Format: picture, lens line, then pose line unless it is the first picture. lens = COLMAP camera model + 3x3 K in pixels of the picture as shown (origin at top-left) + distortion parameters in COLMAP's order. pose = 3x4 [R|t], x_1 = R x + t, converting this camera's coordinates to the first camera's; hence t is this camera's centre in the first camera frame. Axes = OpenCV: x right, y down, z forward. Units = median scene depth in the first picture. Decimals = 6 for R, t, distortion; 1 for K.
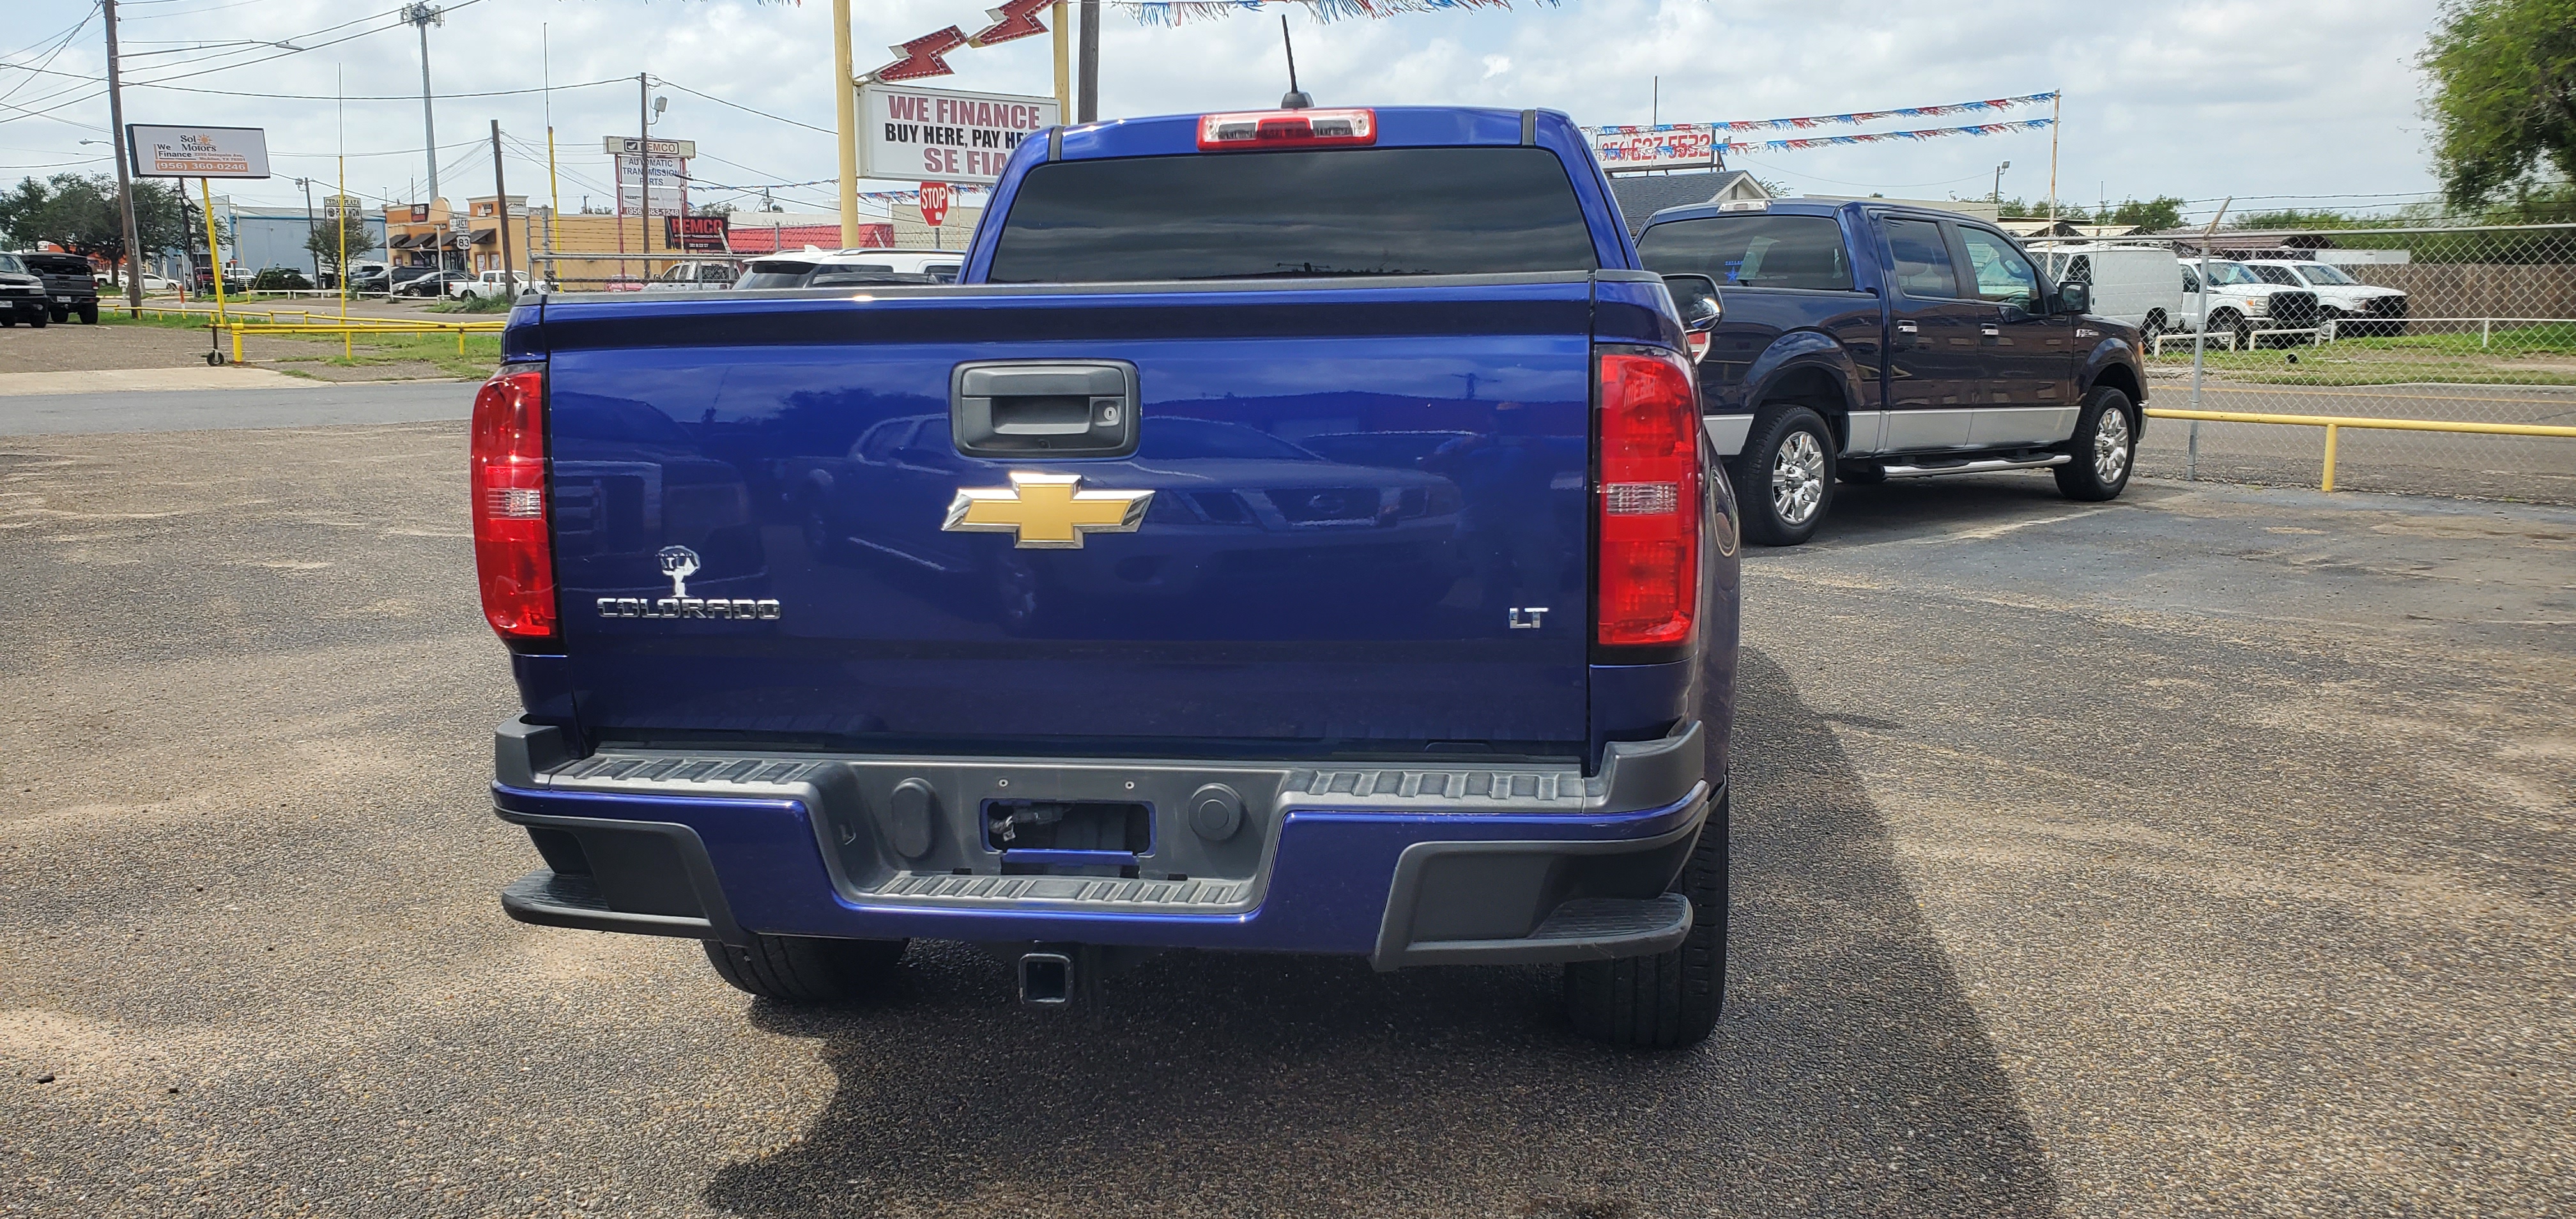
lens RADIAL K [[1971.9, 0, 1266.7], [0, 1971.9, 605.9], [0, 0, 1]] dist [-0.006713, 0.026963]
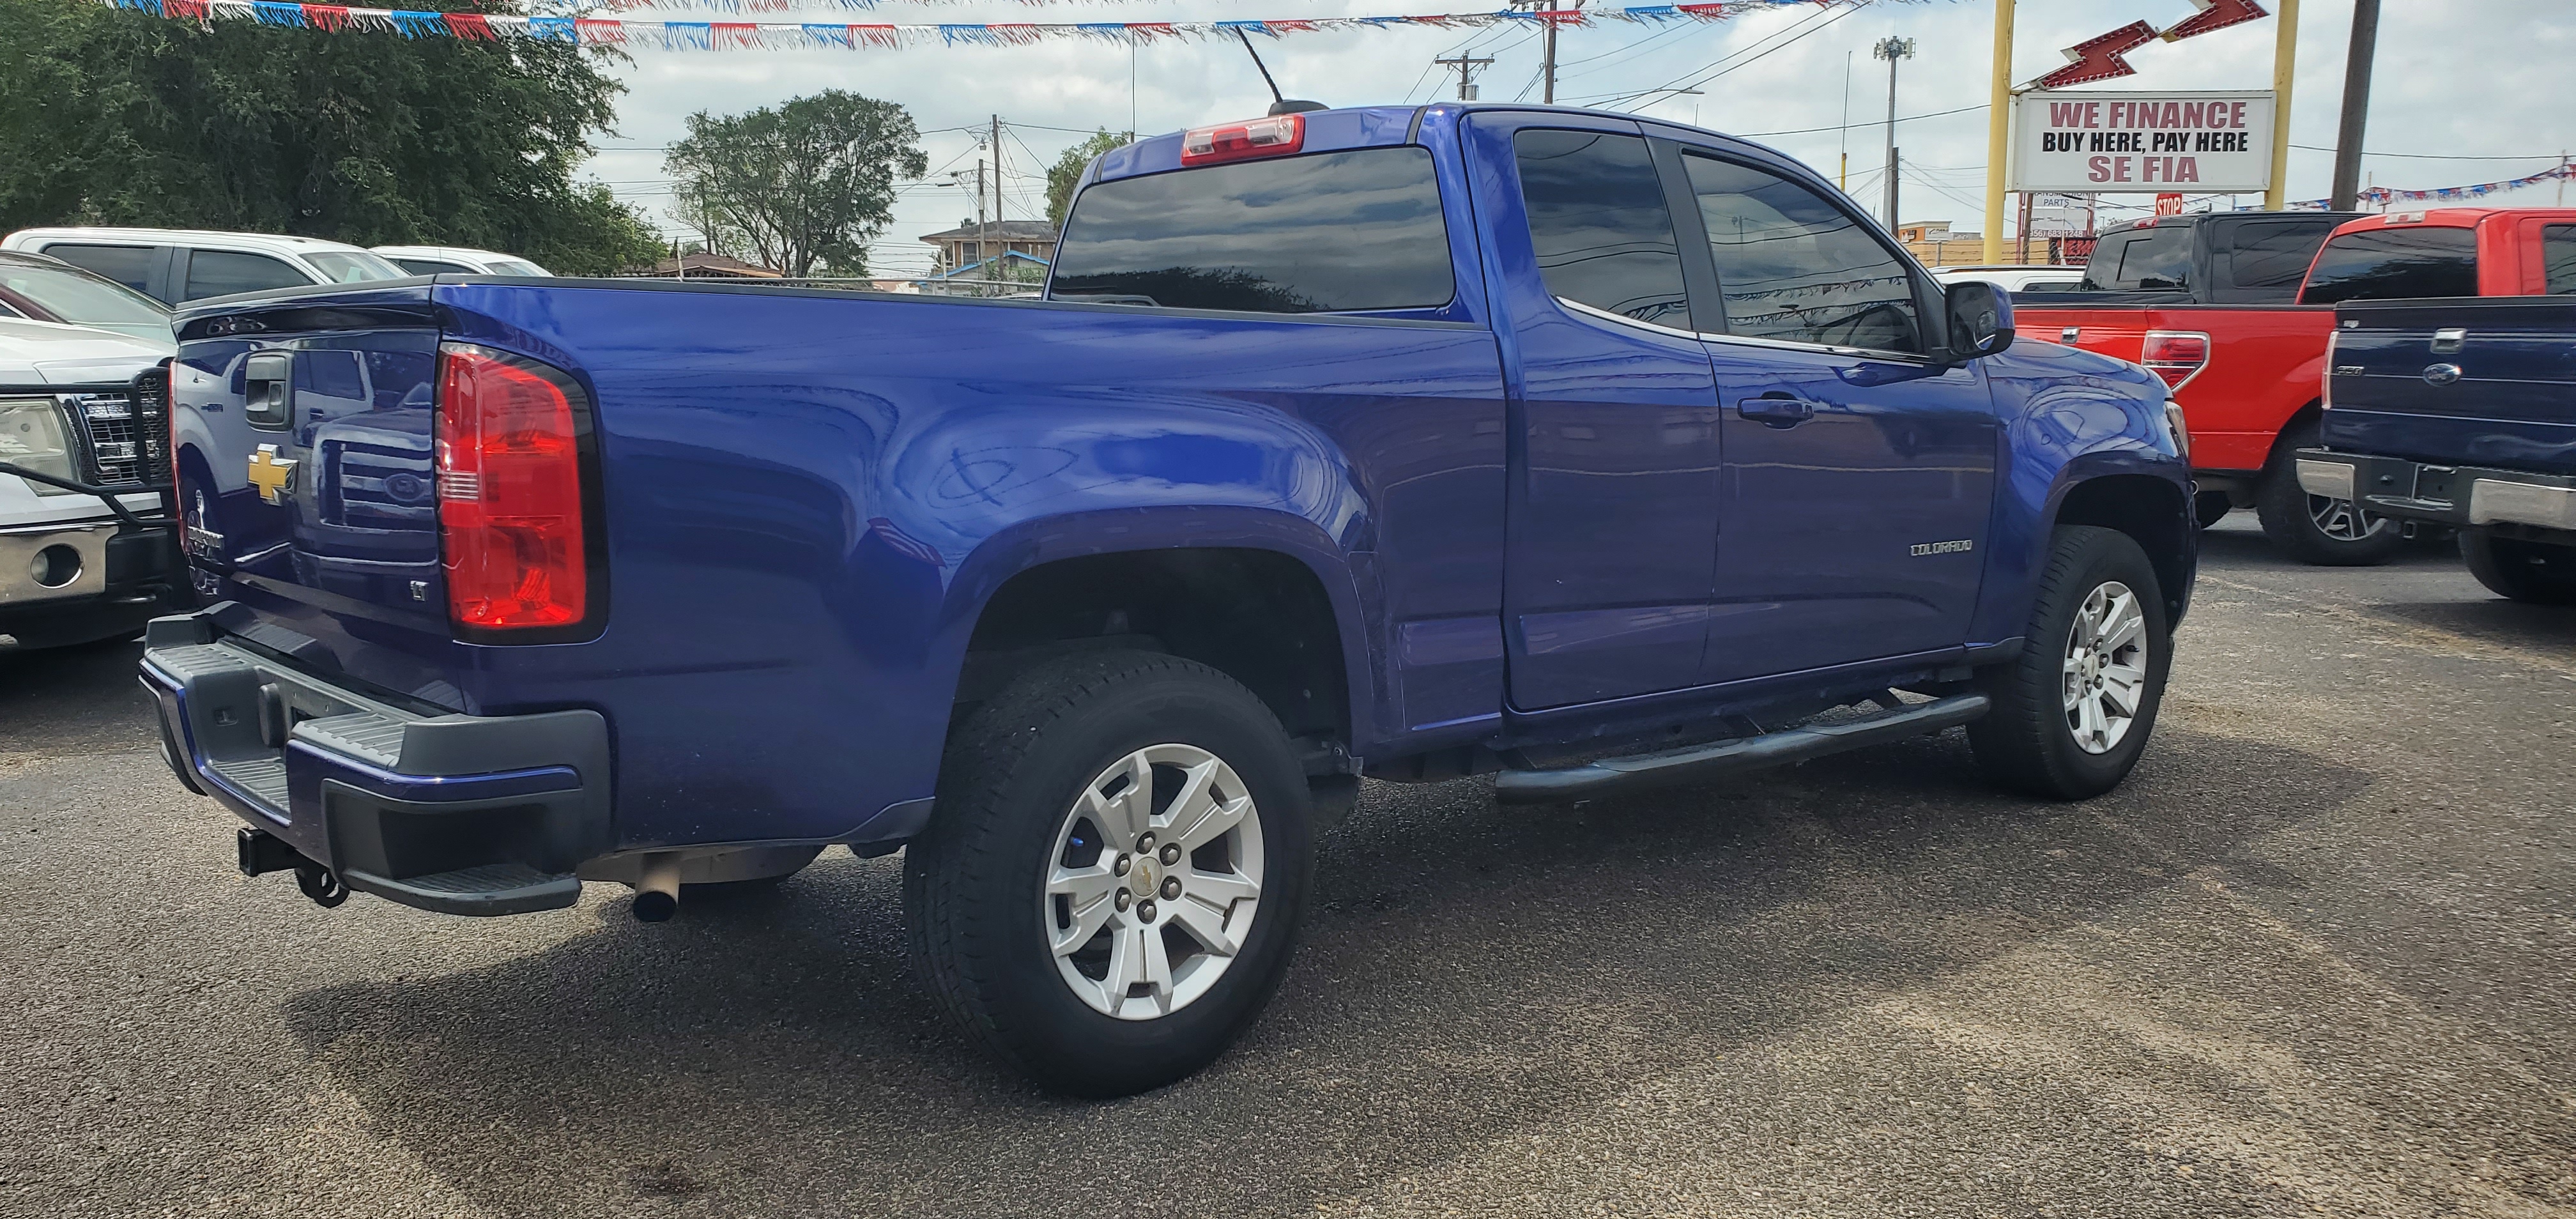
lens RADIAL K [[1971.9, 0, 1266.7], [0, 1971.9, 605.9], [0, 0, 1]] dist [-0.006713, 0.026963]
pose [[0.765384, 0.090515, -0.637177, 0.137702], [-0.097956, 0.994909, 0.023667, -0.006566], [0.636076, 0.044301, 0.770354, 0.050658]]
